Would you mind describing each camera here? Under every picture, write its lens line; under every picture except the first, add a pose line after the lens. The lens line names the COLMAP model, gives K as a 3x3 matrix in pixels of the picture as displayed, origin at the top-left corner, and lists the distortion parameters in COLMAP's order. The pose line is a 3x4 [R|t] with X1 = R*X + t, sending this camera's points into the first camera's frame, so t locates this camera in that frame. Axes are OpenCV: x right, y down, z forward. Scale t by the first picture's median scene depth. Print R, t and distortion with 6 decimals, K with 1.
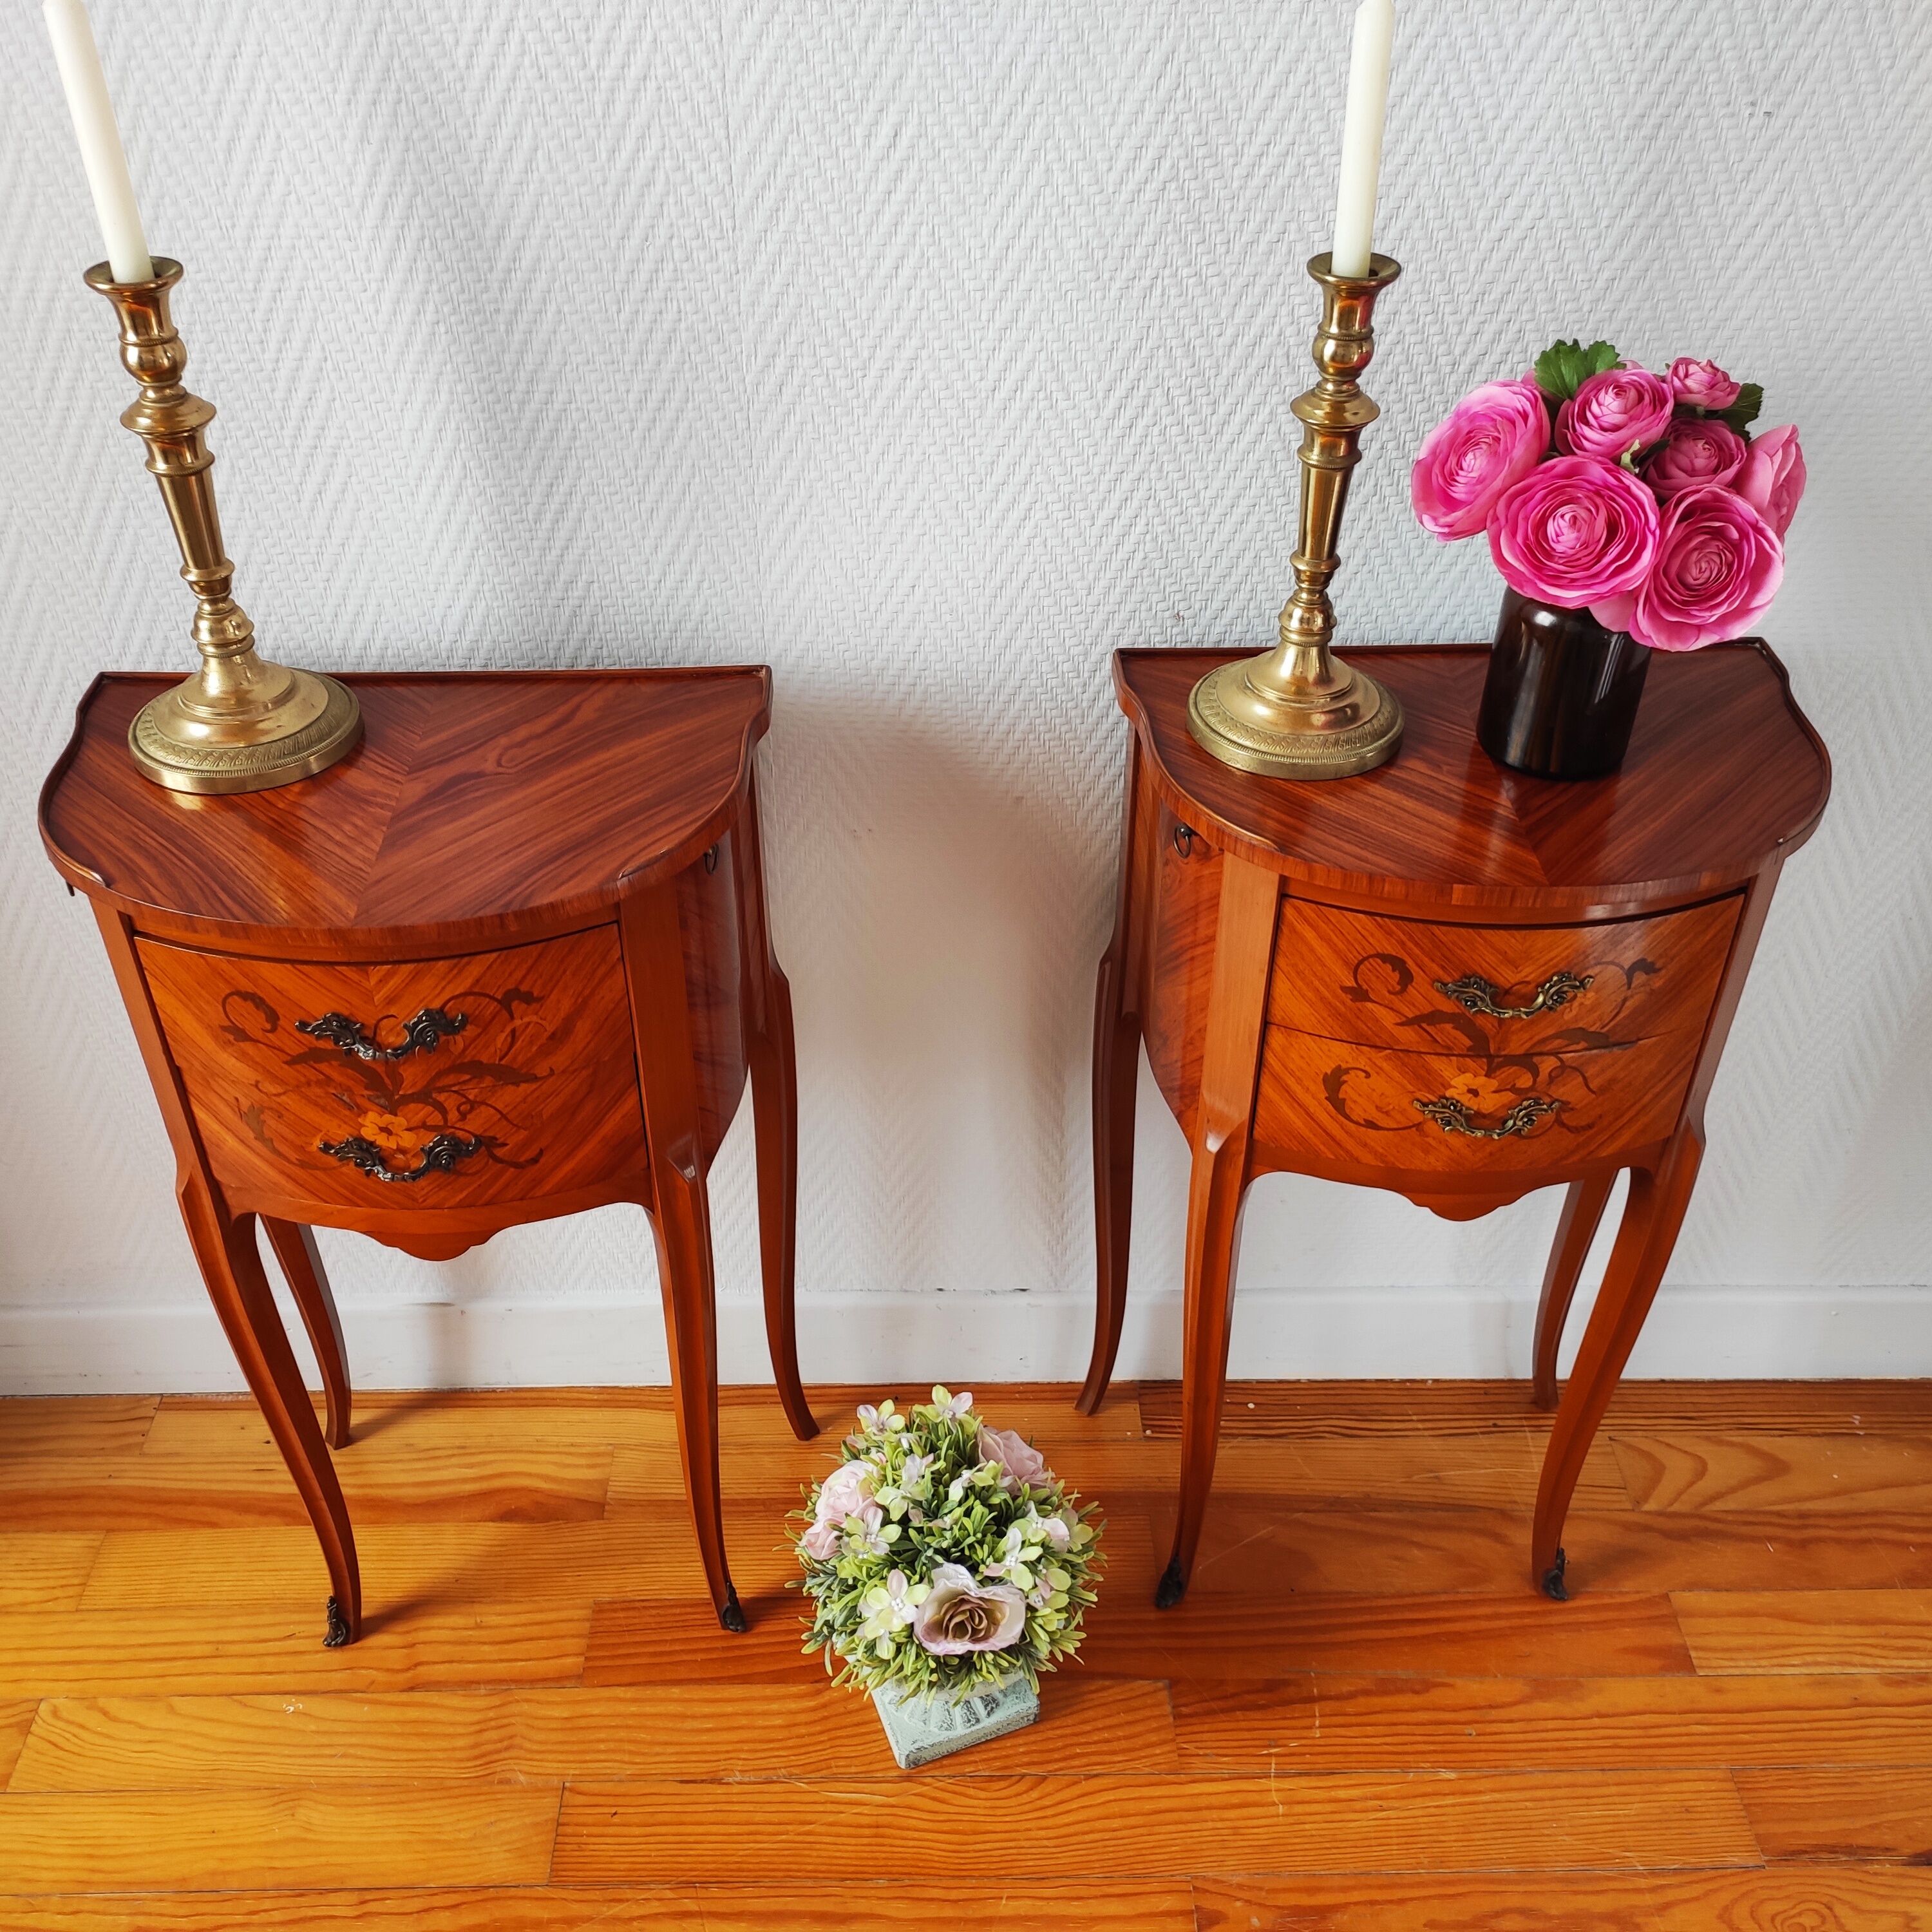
lens RADIAL K [[1908.7, 0, 963.1], [0, 1908.7, 953.3], [0, 0, 1]] dist [0.029944, 0.000000]
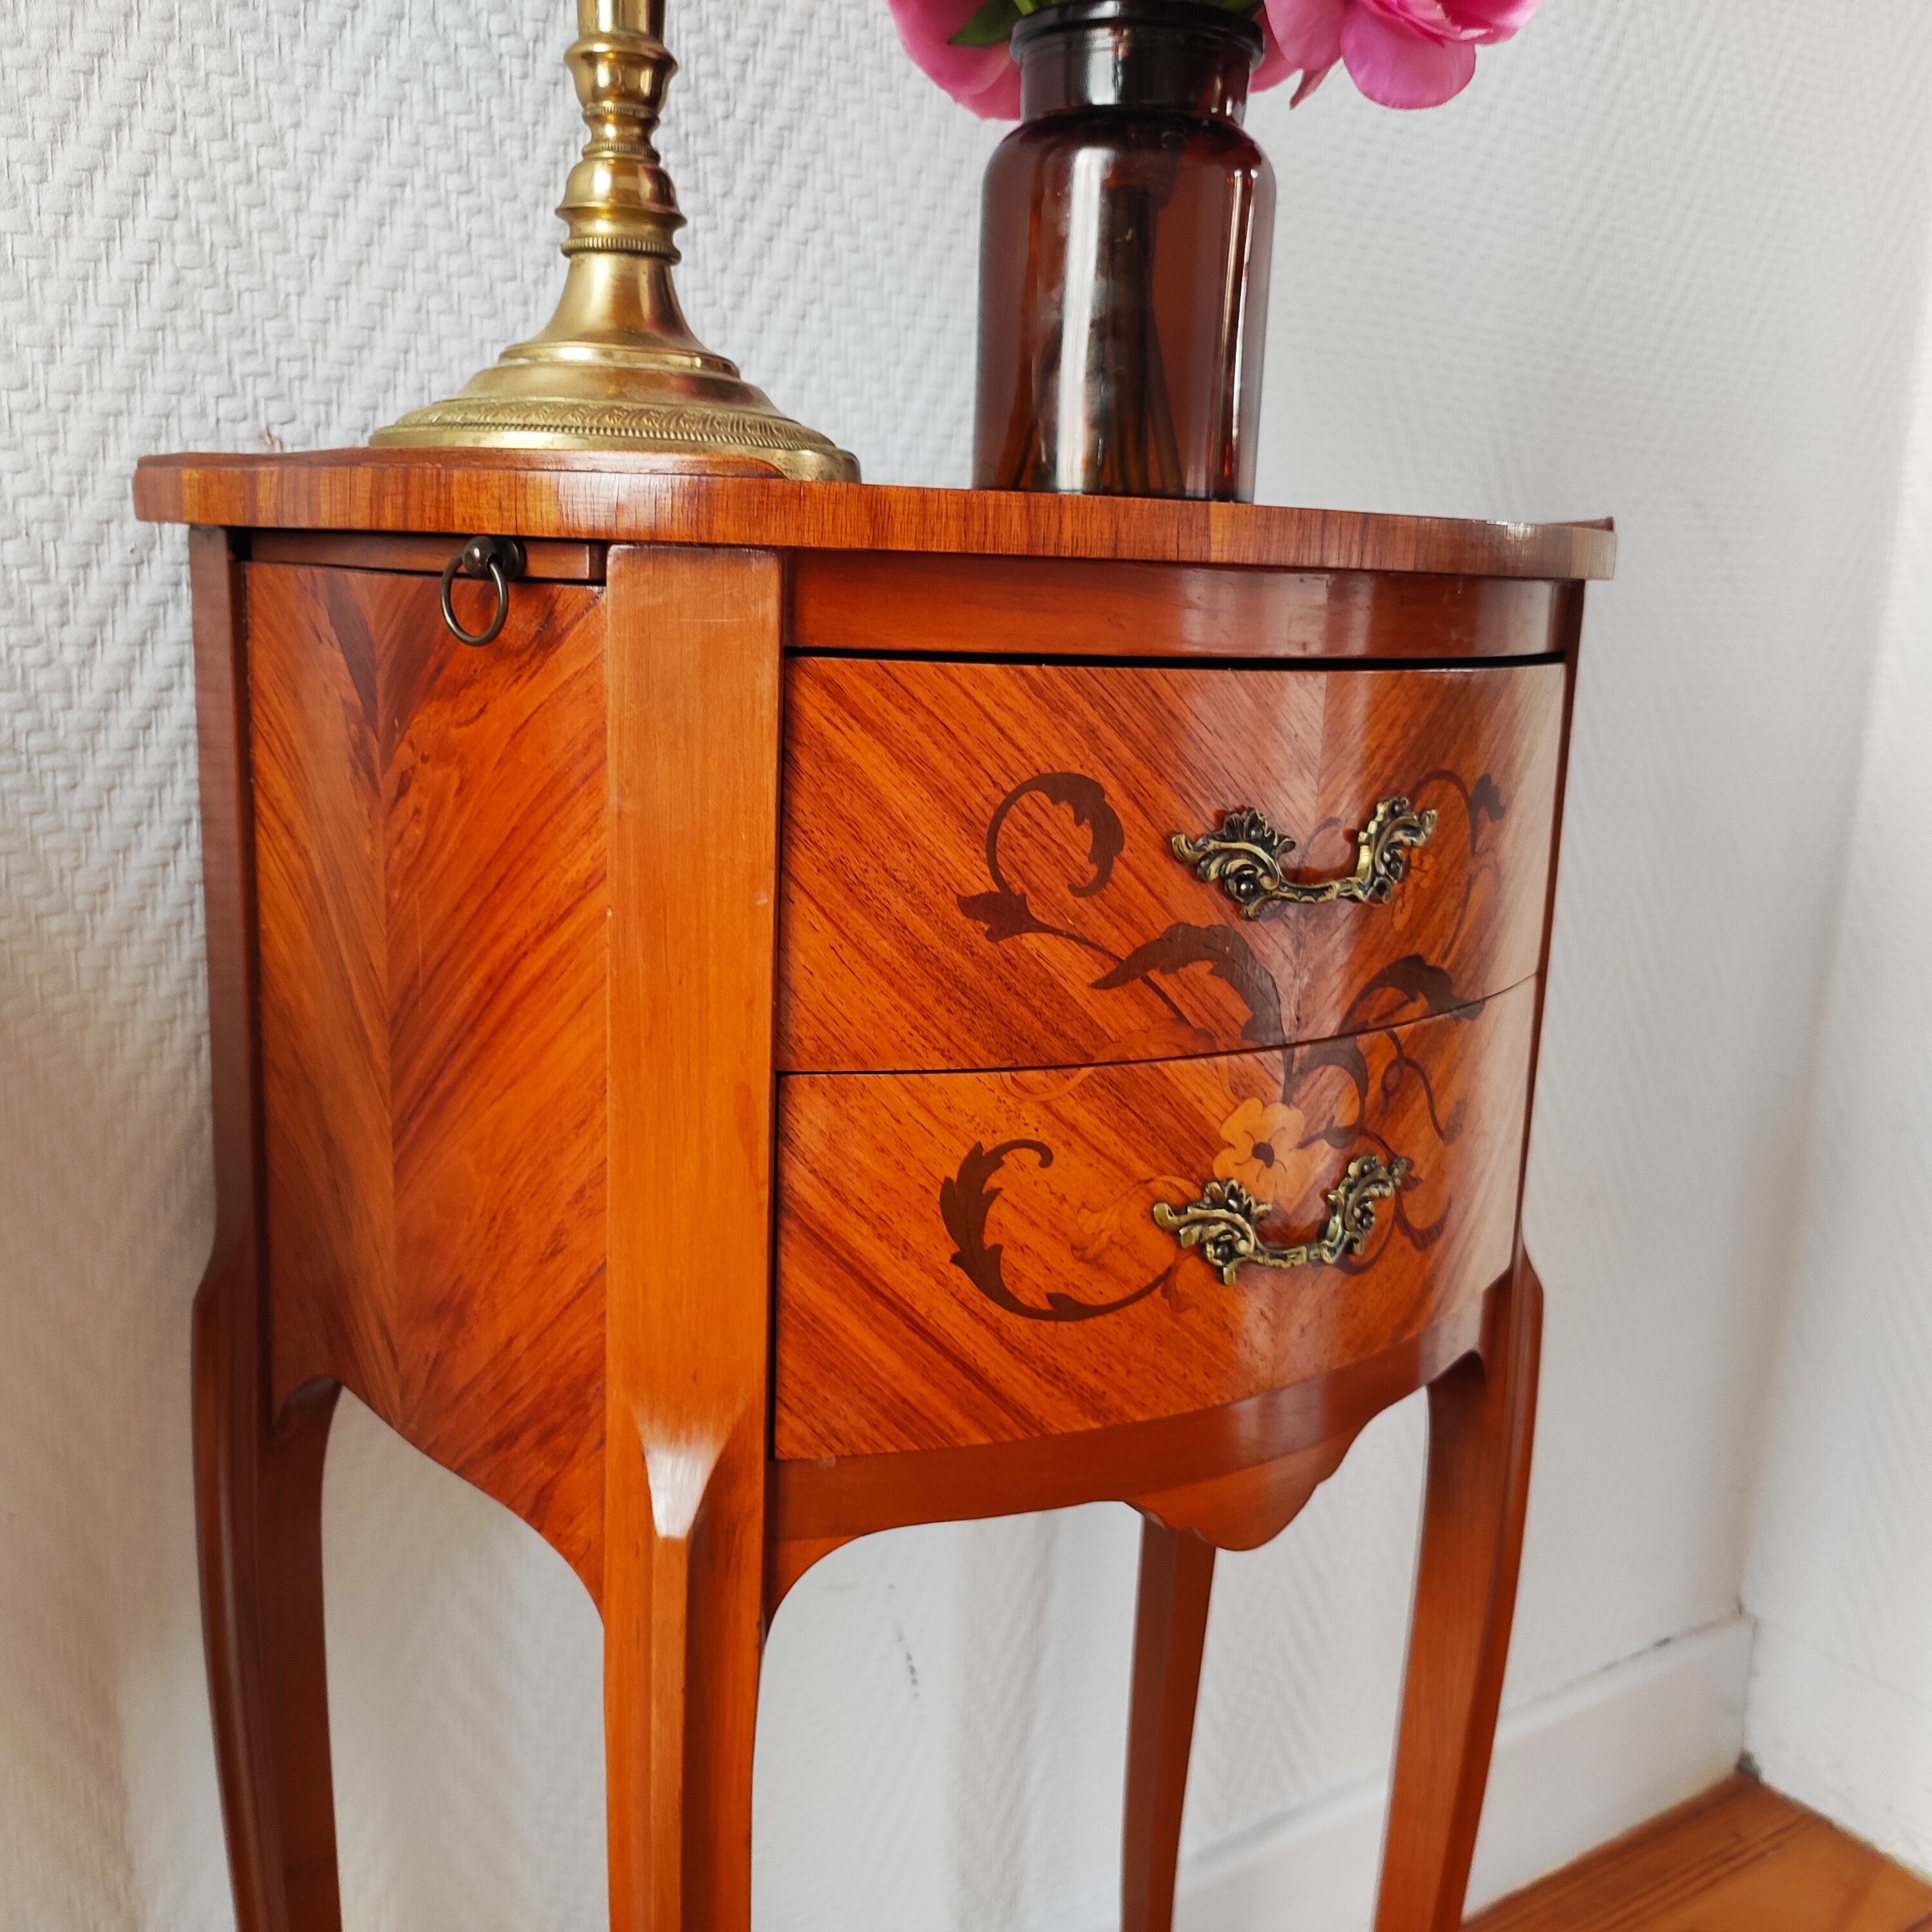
lens RADIAL K [[1908.7, 0, 935.3], [0, 1908.7, 966.1], [0, 0, 1]] dist [0.029944, 0.000000]
pose [[0.830570, -0.084956, 0.550396, -0.020384], [0.310308, 0.891262, -0.330697, 0.148605], [-0.462453, 0.445460, 0.766618, 0.675532]]
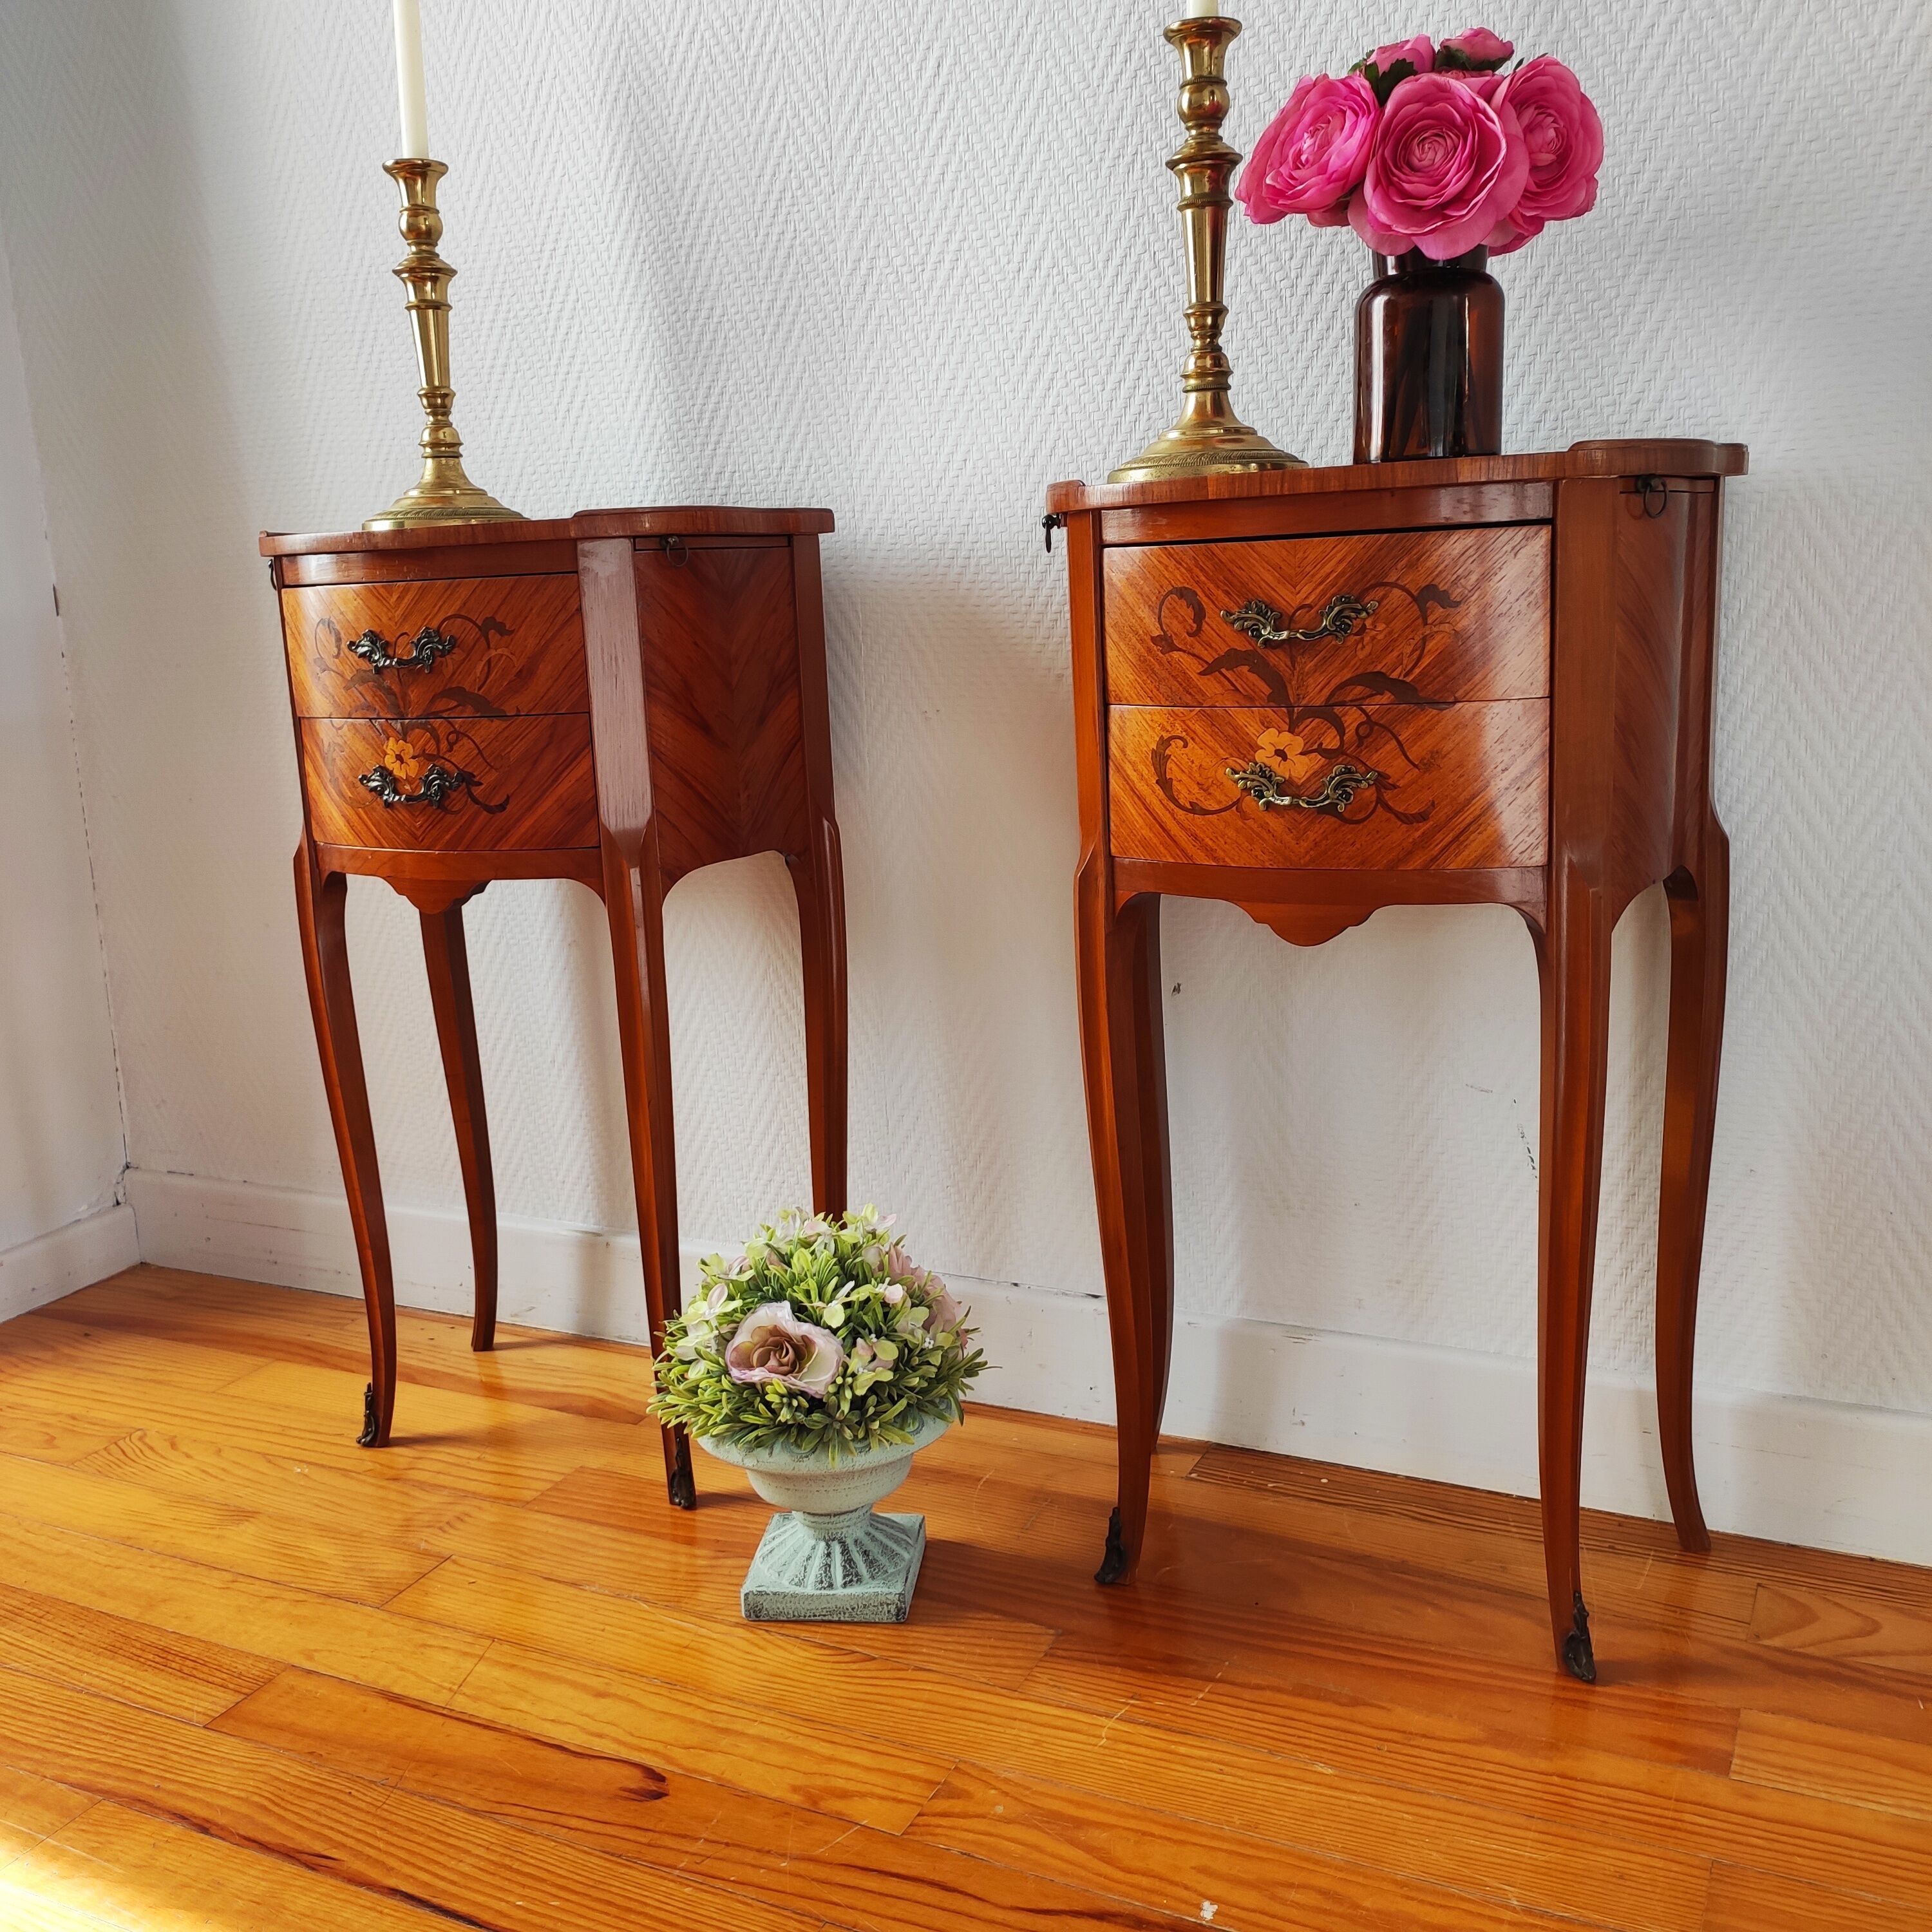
lens RADIAL K [[1908.7, 0, 980.1], [0, 1908.7, 966.9], [0, 0, 1]] dist [0.029944, 0.000000]
pose [[0.888080, 0.048452, -0.457128, 0.562170], [-0.238937, 0.898196, -0.368989, 0.545128], [0.392713, 0.436916, 0.809247, 0.204548]]
